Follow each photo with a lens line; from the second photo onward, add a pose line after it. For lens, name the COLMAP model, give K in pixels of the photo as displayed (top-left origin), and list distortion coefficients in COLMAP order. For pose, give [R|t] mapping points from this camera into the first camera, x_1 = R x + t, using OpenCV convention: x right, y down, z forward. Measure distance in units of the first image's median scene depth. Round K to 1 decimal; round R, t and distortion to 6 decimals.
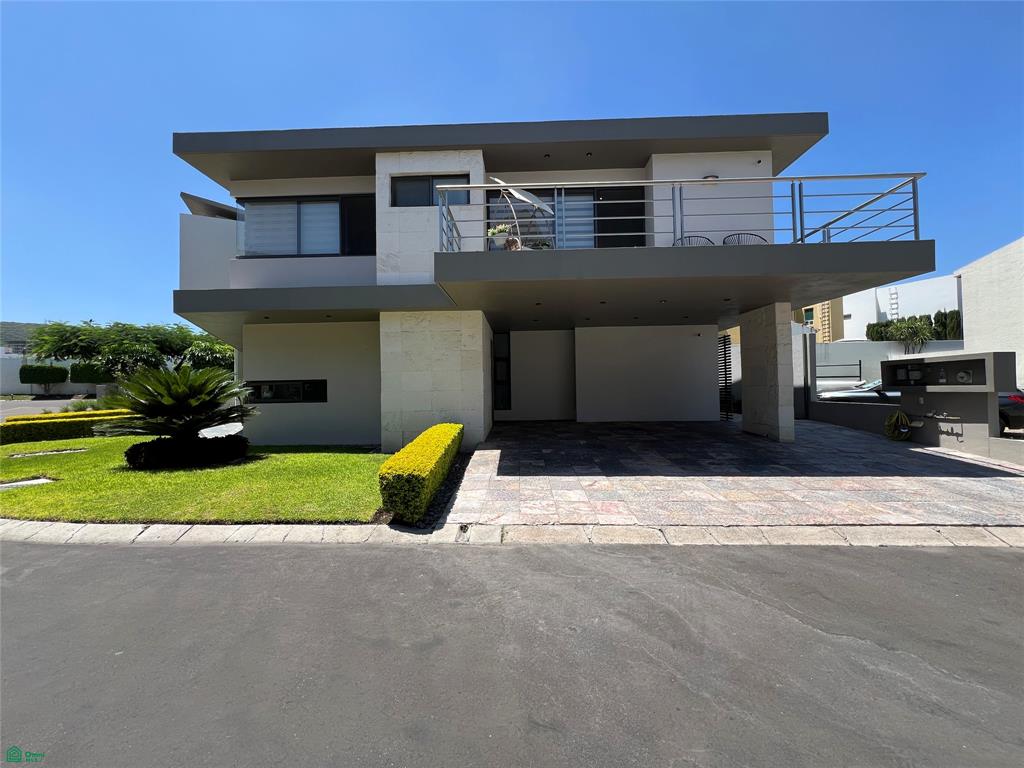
lens RADIAL K [[406.3, 0, 512.0], [0, 406.3, 384.0], [0, 0, 1]] dist [-0.000764, -0.000145]
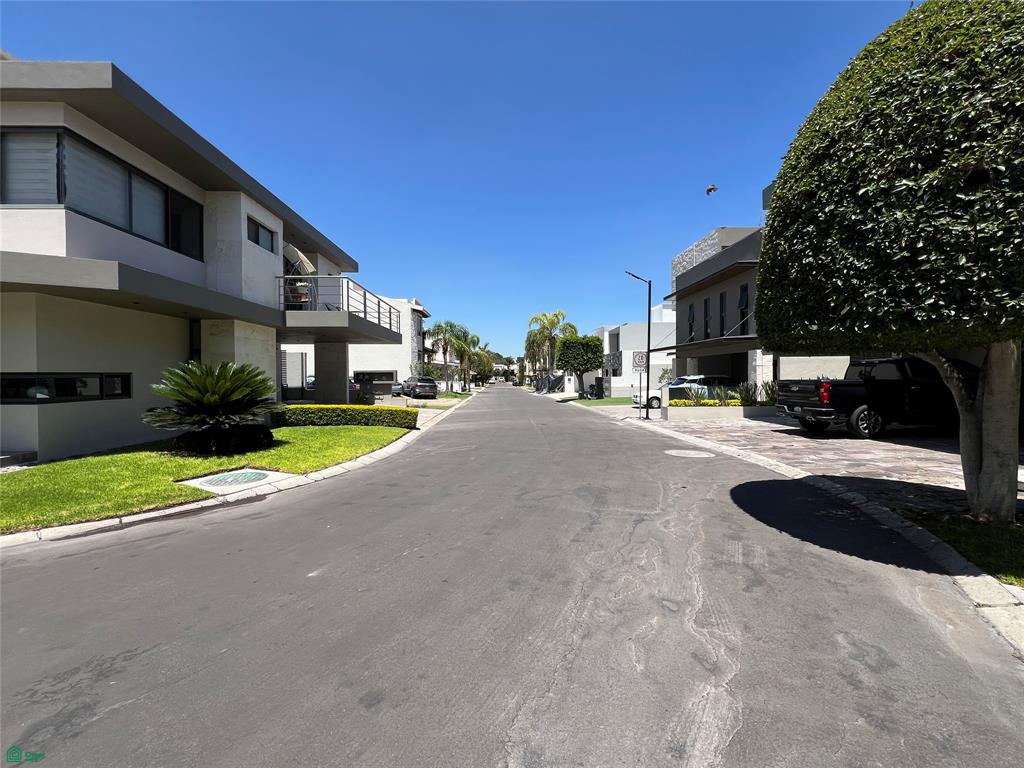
lens RADIAL K [[449.5, 0, 512.0], [0, 449.5, 384.0], [0, 0, 1]] dist [-0.000006, -0.000020]
pose [[-0.060774, -0.002168, 0.998149, -1.309354], [-0.007817, 0.999968, 0.001696, 0.005422], [-0.998121, -0.007699, -0.060789, 0.191163]]
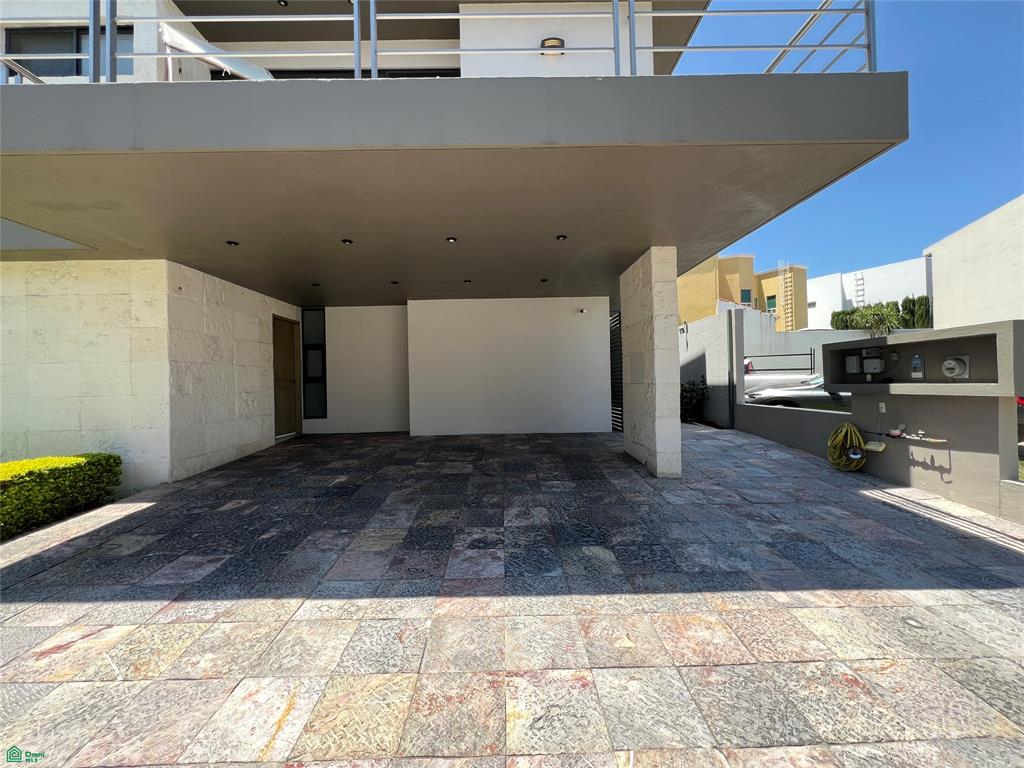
lens RADIAL K [[406.3, 0, 512.0], [0, 406.3, 384.0], [0, 0, 1]] dist [-0.000764, -0.000145]
pose [[0.999127, -0.006072, 0.041339, 0.303435], [0.005484, 0.999882, 0.014316, -0.004530], [-0.041421, -0.014077, 0.999043, 0.294031]]
